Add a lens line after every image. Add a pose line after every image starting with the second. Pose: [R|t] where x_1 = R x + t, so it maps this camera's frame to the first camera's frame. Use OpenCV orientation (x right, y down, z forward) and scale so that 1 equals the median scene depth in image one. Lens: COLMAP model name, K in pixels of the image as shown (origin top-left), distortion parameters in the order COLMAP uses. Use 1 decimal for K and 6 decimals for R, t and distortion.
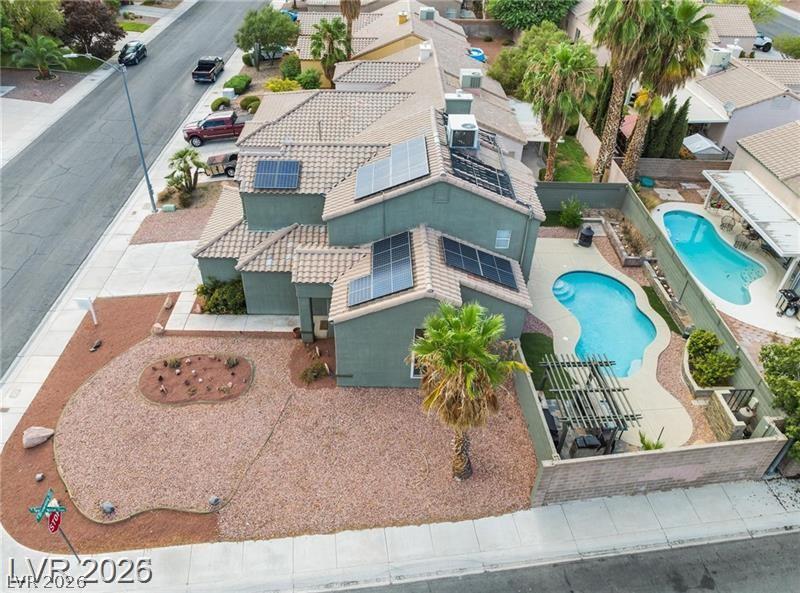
lens RADIAL K [[589.2, 0, 379.4], [0, 589.2, 293.4], [0, 0, 1]] dist [-0.039135, 0.000602]
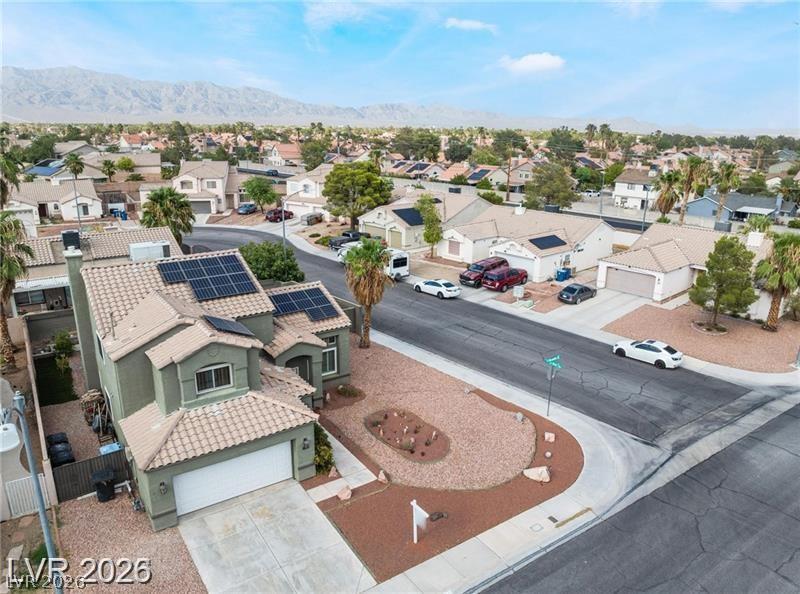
lens RADIAL K [[584.4, 0, 398.2], [0, 584.4, 283.0], [0, 0, 1]] dist [-0.040662, -0.001287]
pose [[-0.583320, -0.239045, 0.776270, -1.037556], [0.487180, 0.661747, 0.569866, -0.652692], [-0.649918, 0.710597, -0.269552, 1.050290]]
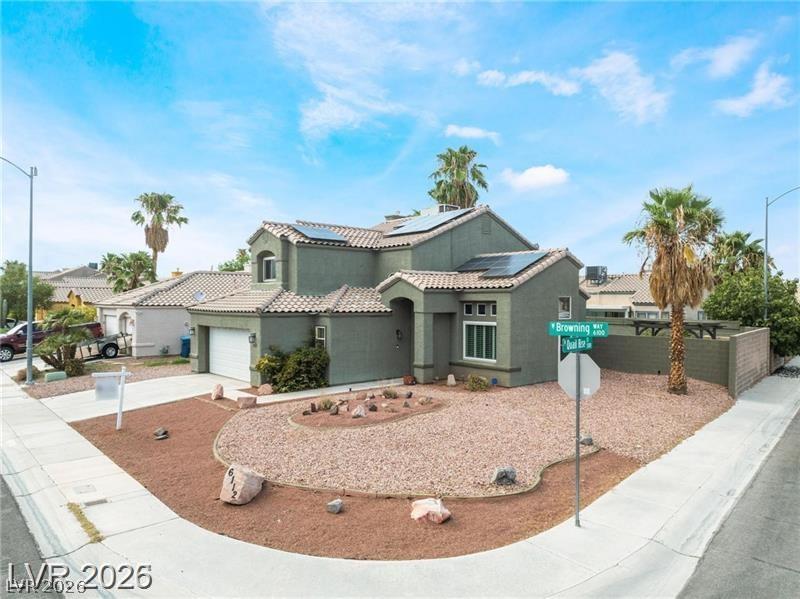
lens RADIAL K [[572.5, 0, 398.2], [0, 572.5, 303.4], [0, 0, 1]] dist [-0.036243, 0.000528]
pose [[0.740537, -0.016272, 0.671818, -0.698059], [0.416262, 0.795934, -0.439563, 0.333958], [-0.527570, 0.605165, 0.596192, 0.481796]]
